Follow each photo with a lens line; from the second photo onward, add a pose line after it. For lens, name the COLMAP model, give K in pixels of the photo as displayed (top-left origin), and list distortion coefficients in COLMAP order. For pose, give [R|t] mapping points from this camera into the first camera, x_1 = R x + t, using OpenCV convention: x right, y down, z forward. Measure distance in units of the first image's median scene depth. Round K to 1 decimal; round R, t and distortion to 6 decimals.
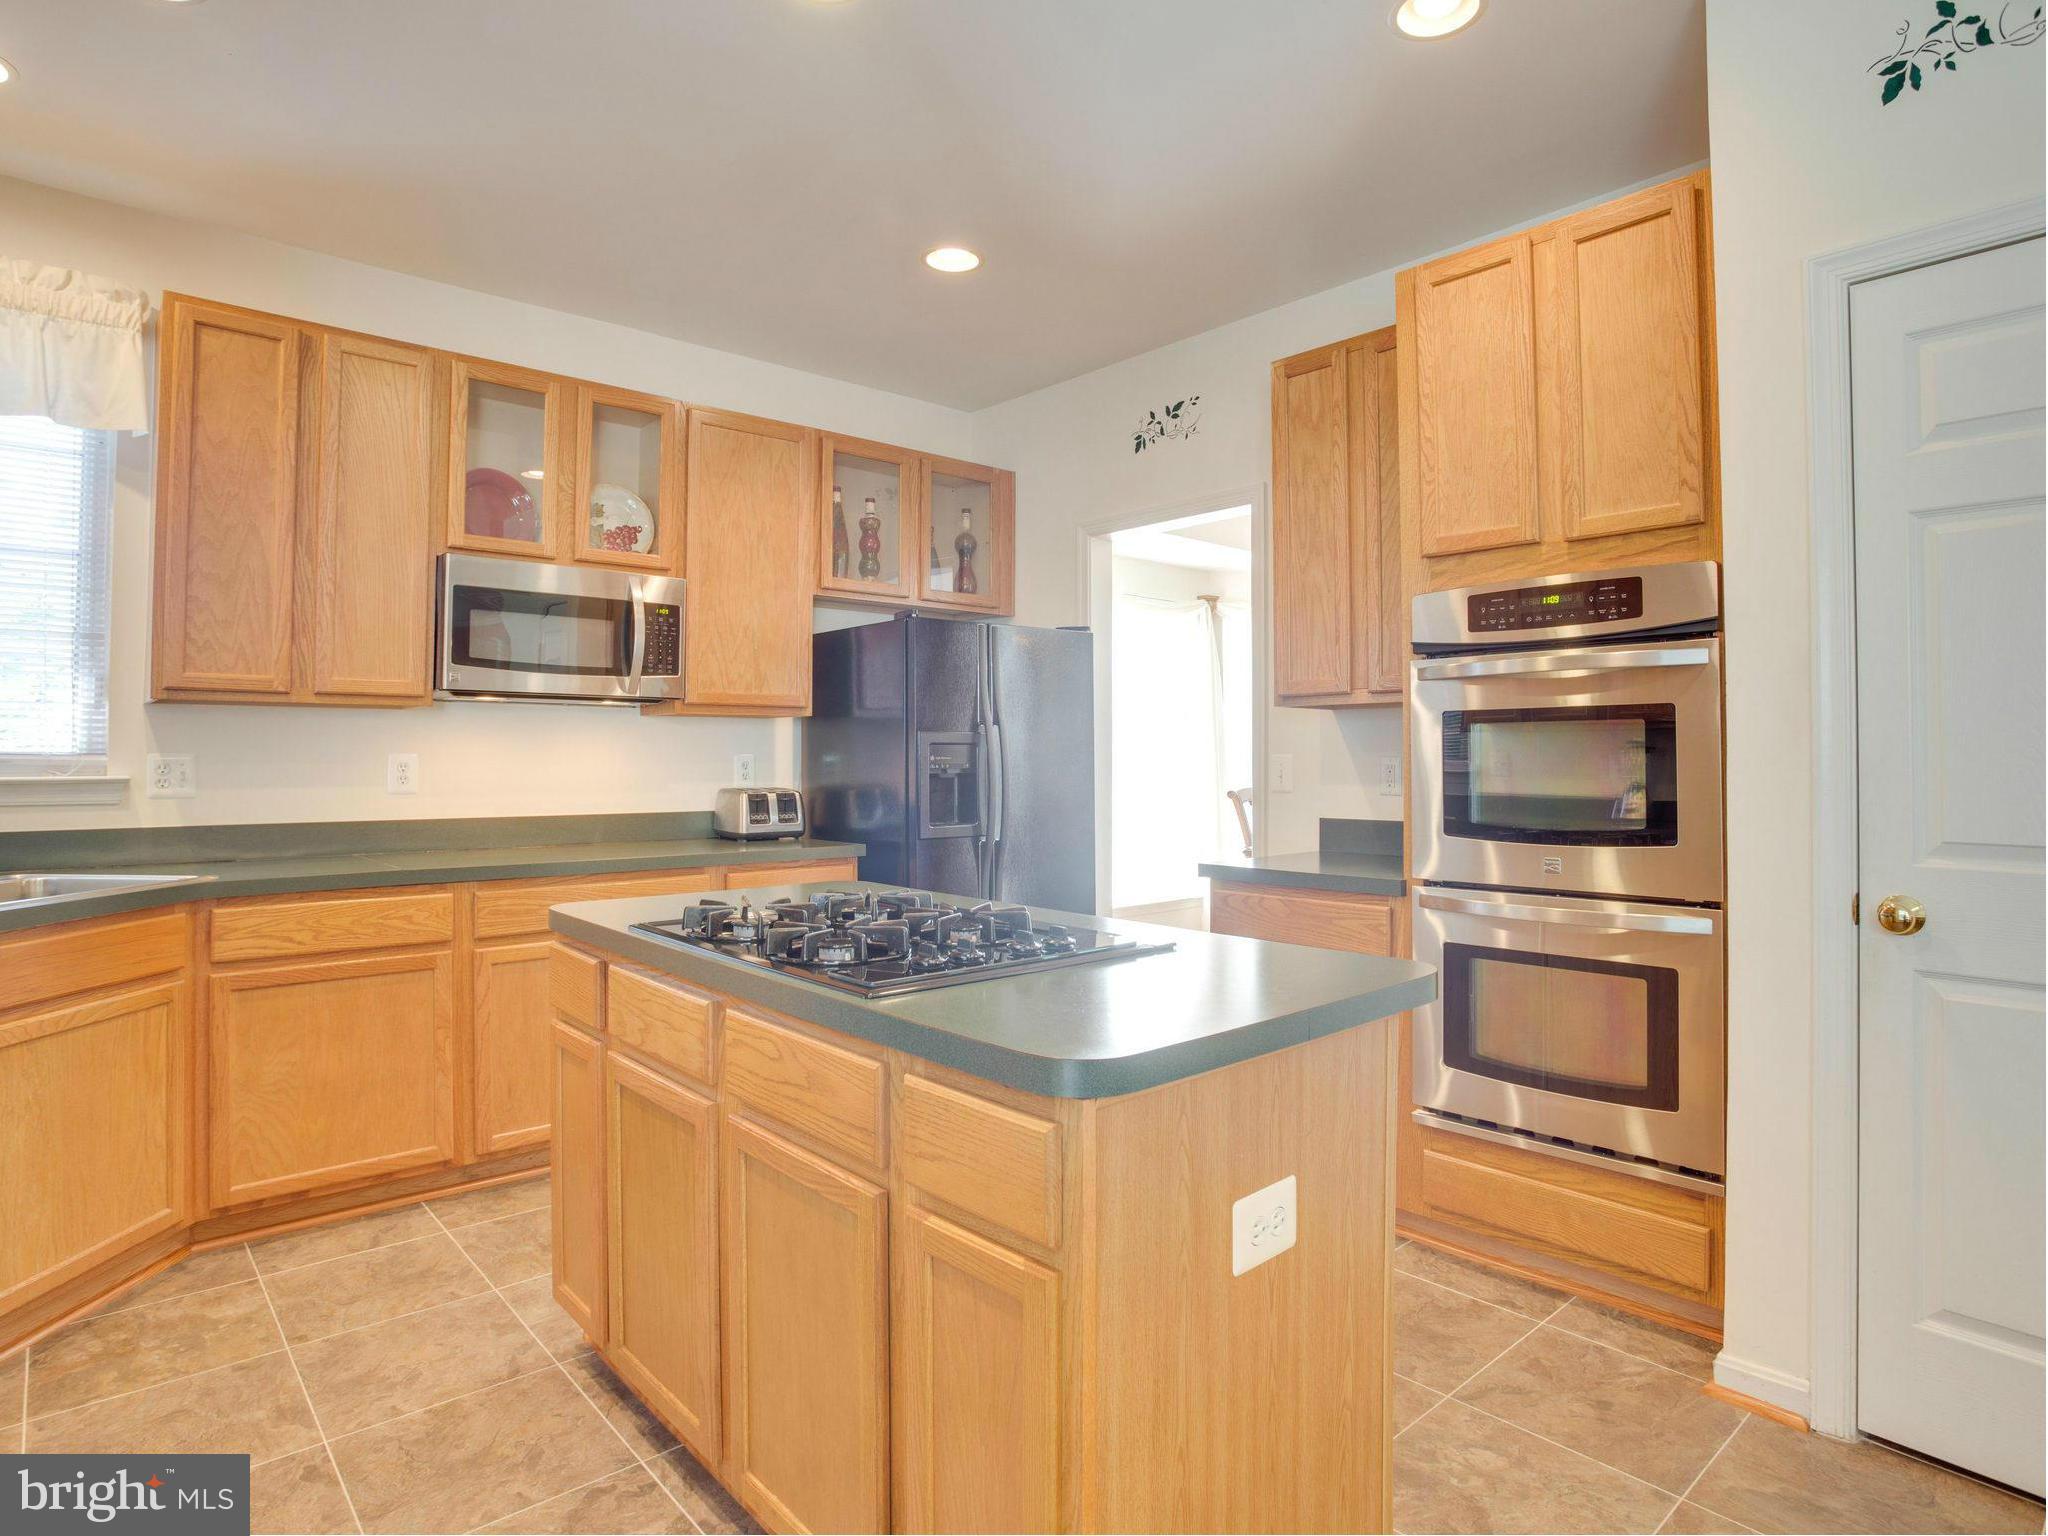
lens RADIAL K [[1133.6, 0, 1018.1], [0, 1133.6, 700.8], [0, 0, 1]] dist [-0.070251, 0.035642]
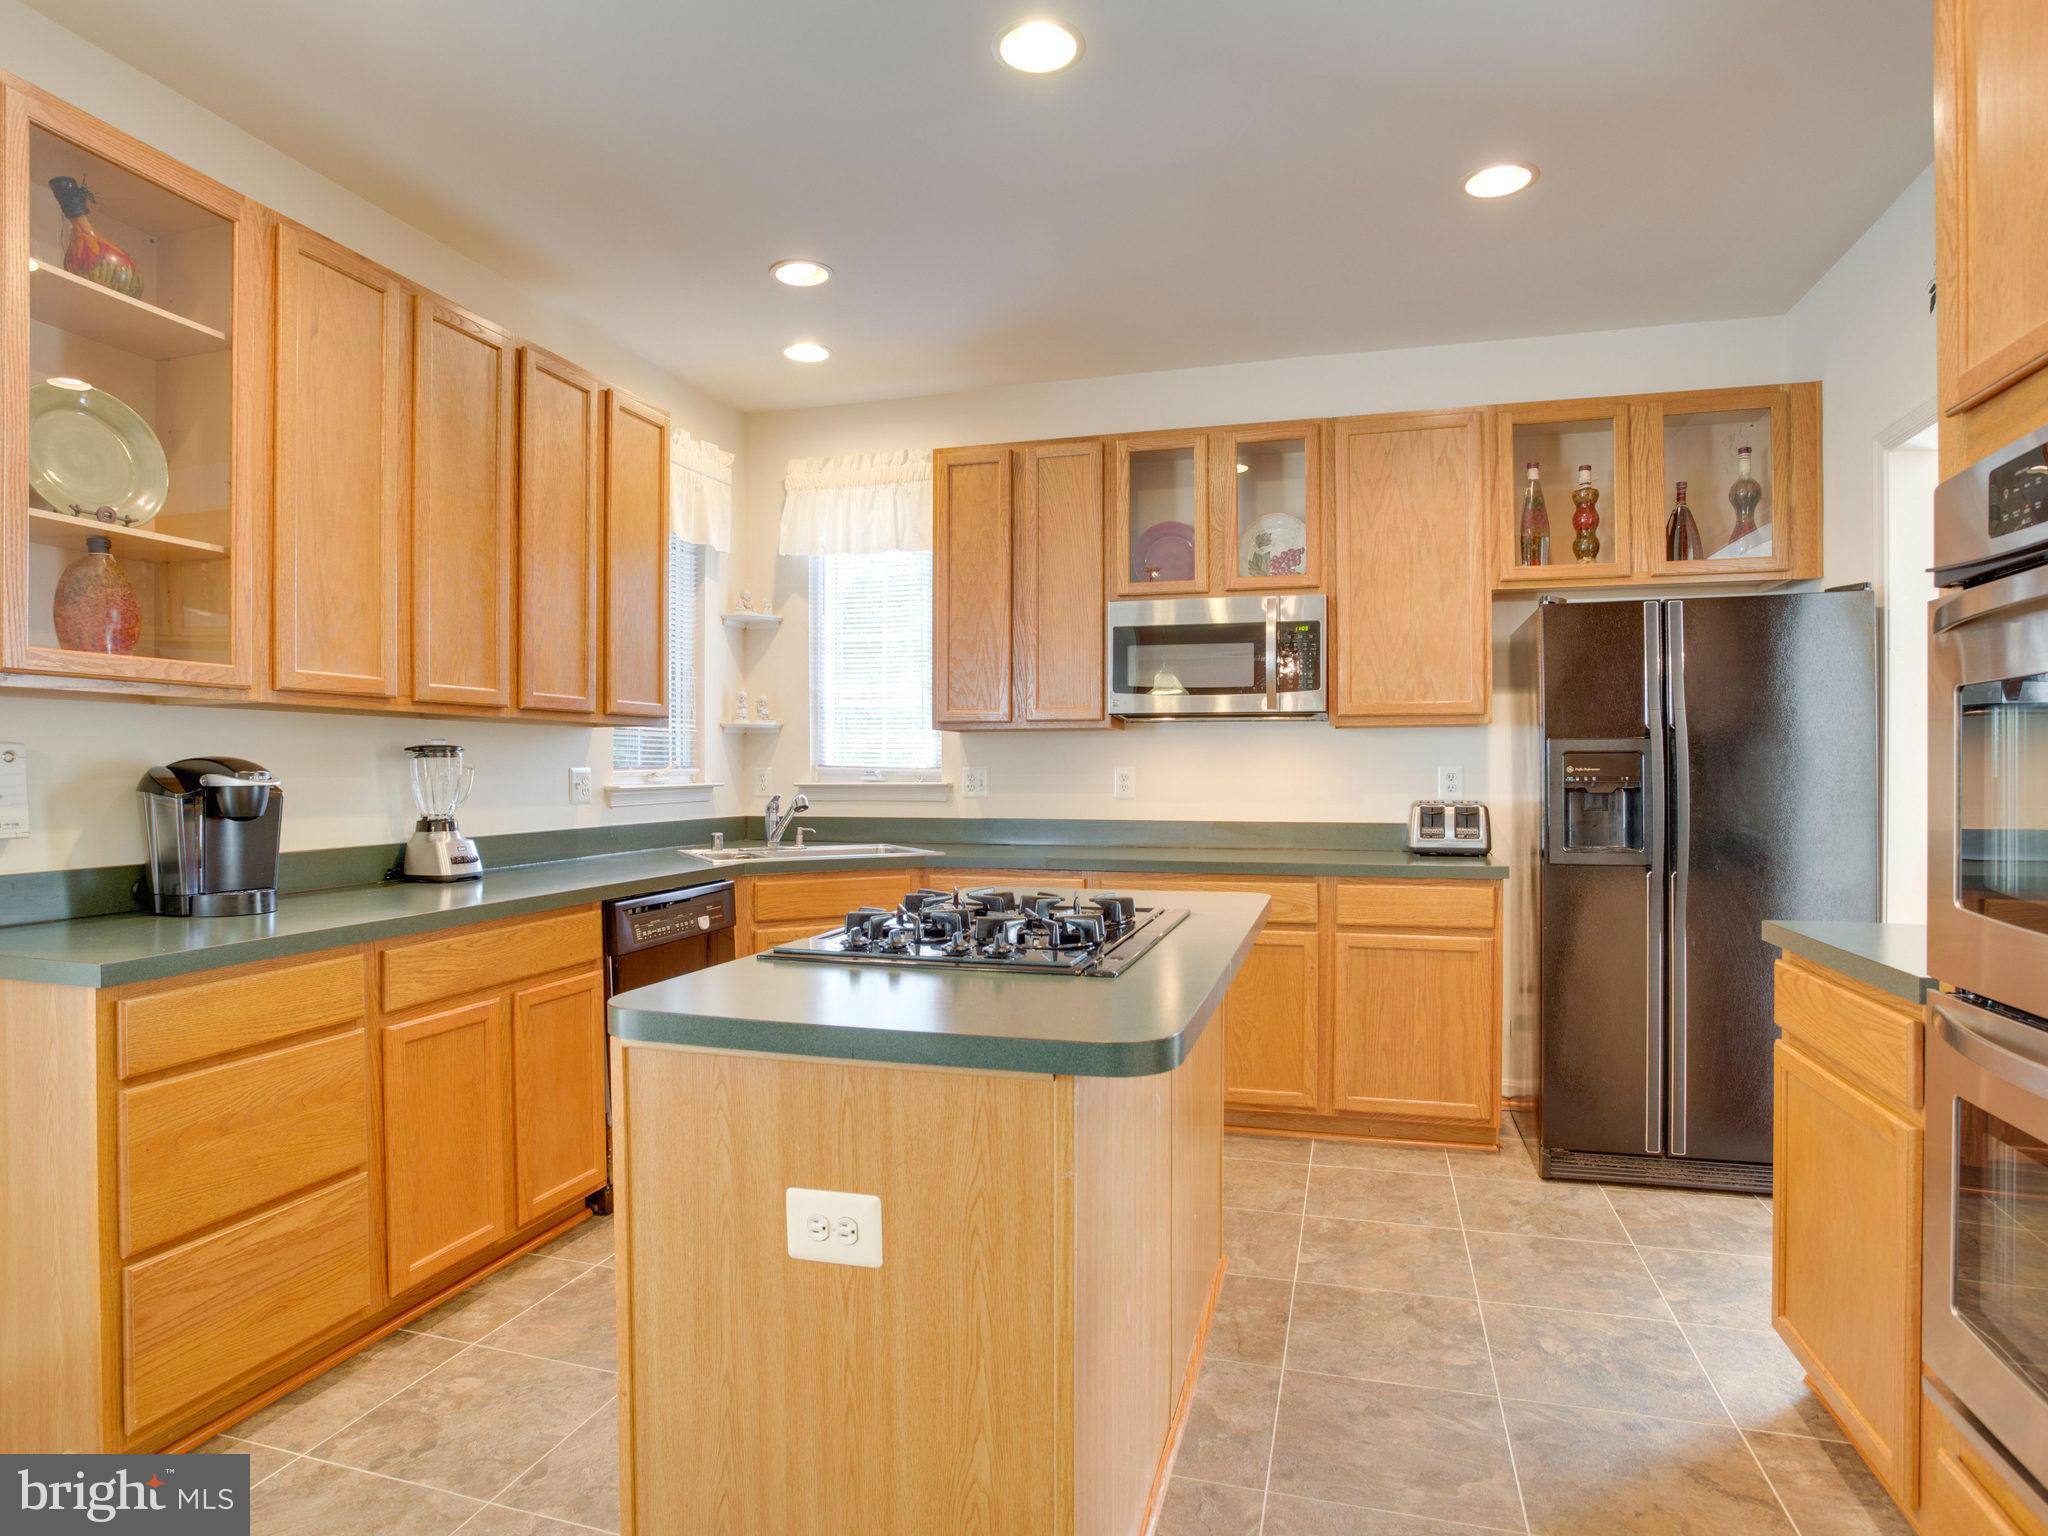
lens RADIAL K [[1138.8, 0, 1028.2], [0, 1138.8, 748.7], [0, 0, 1]] dist [-0.078341, 0.046790]
pose [[0.537277, -0.016033, -0.843253, 0.453257], [0.042796, 0.999050, 0.008272, 0.012550], [0.842319, -0.040532, 0.537453, 0.235400]]
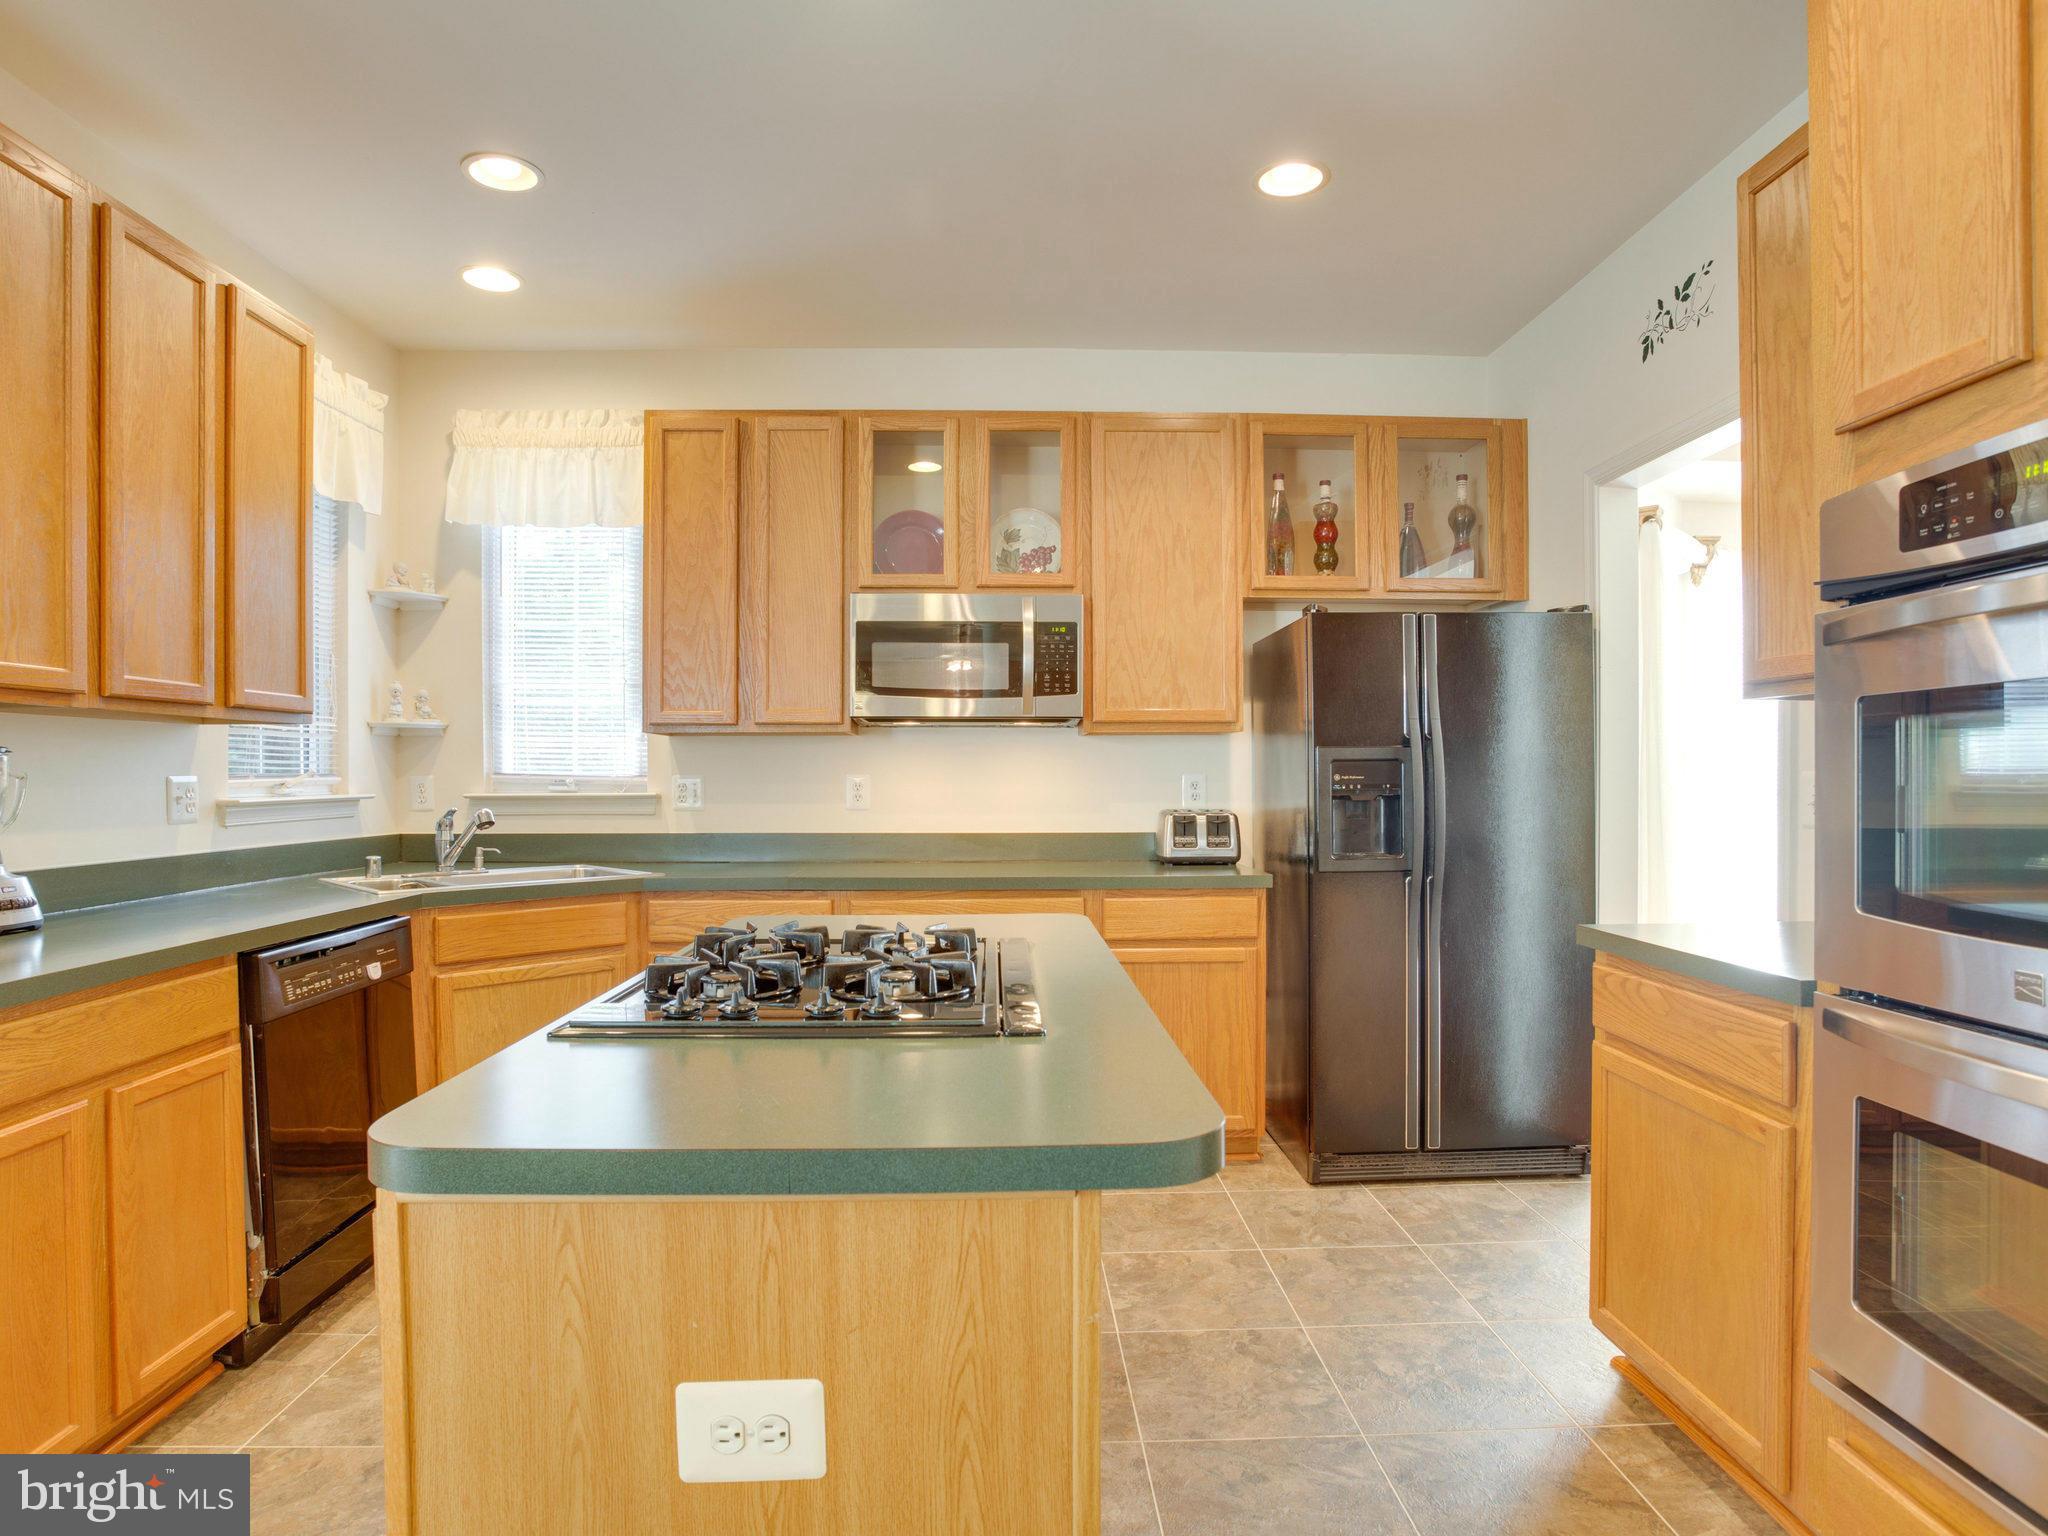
lens RADIAL K [[1130.1, 0, 1024.0], [0, 1130.1, 768.0], [0, 0, 1]] dist [-0.069584, 0.032773]
pose [[0.771450, -0.006446, -0.636257, 0.309216], [0.033664, 0.998962, 0.030697, 0.011147], [0.635399, -0.045100, 0.770866, 0.223102]]
